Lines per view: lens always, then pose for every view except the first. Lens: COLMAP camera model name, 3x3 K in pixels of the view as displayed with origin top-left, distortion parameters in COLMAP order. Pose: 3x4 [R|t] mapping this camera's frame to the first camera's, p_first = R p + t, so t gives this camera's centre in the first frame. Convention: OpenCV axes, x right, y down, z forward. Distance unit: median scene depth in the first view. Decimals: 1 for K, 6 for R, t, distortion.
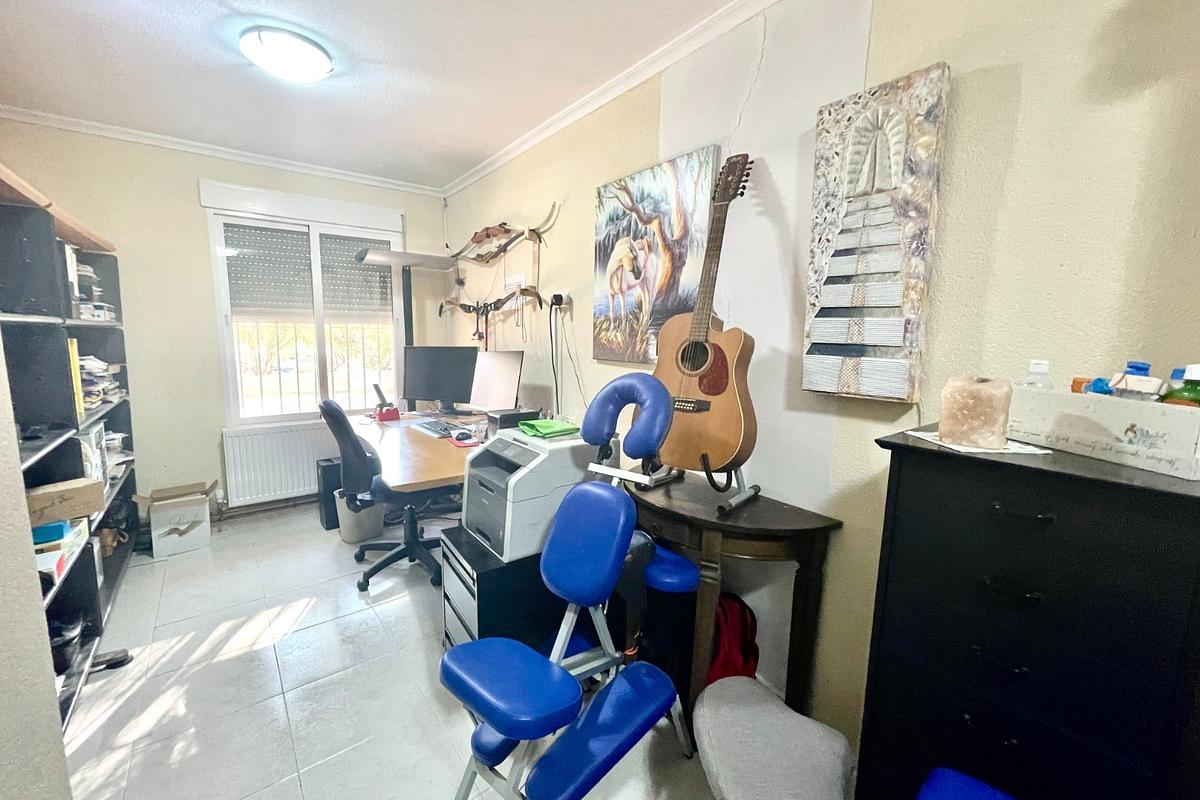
lens RADIAL K [[486.3, 0, 603.6], [0, 486.3, 395.8], [0, 0, 1]] dist [-0.001606, 0.001214]
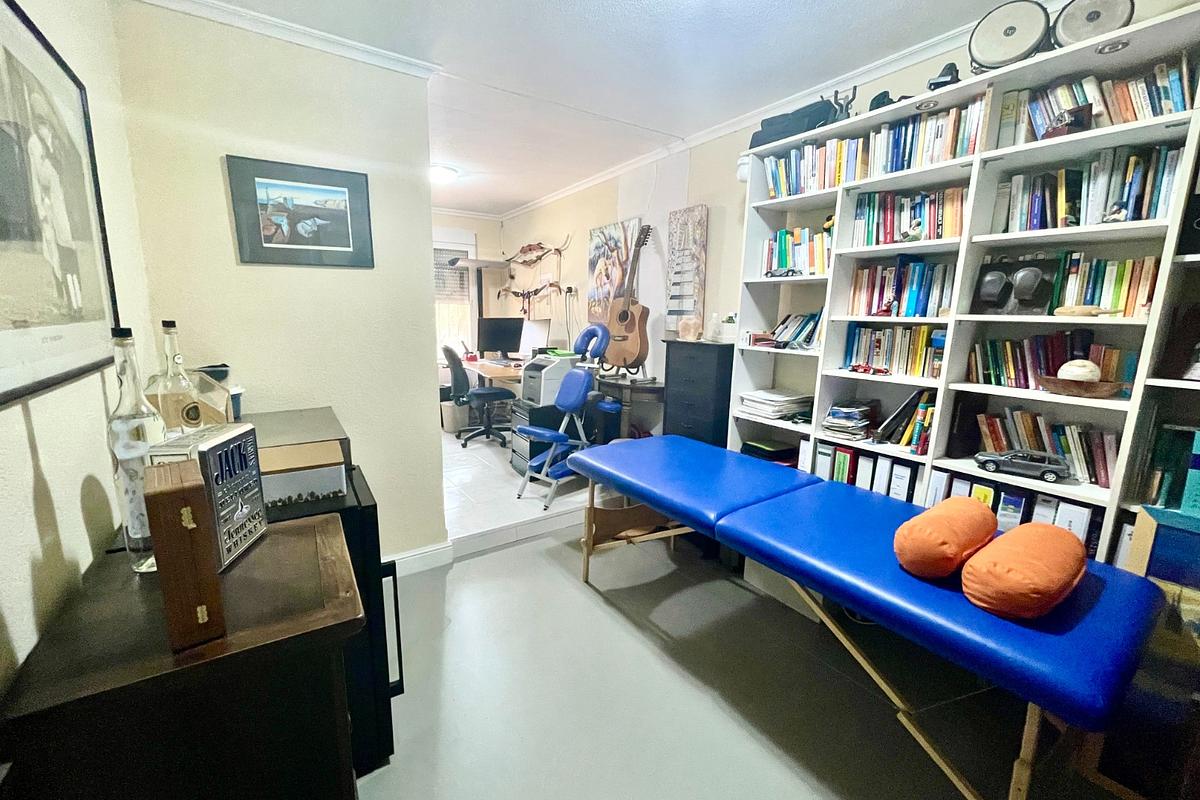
lens RADIAL K [[486.3, 0, 598.2], [0, 486.3, 401.6], [0, 0, 1]] dist [-0.001606, 0.001214]
pose [[0.997129, 0.015798, -0.074057, 0.170231], [-0.012447, 0.998887, 0.045493, 0.149521], [0.074693, -0.044441, 0.996216, -0.904893]]
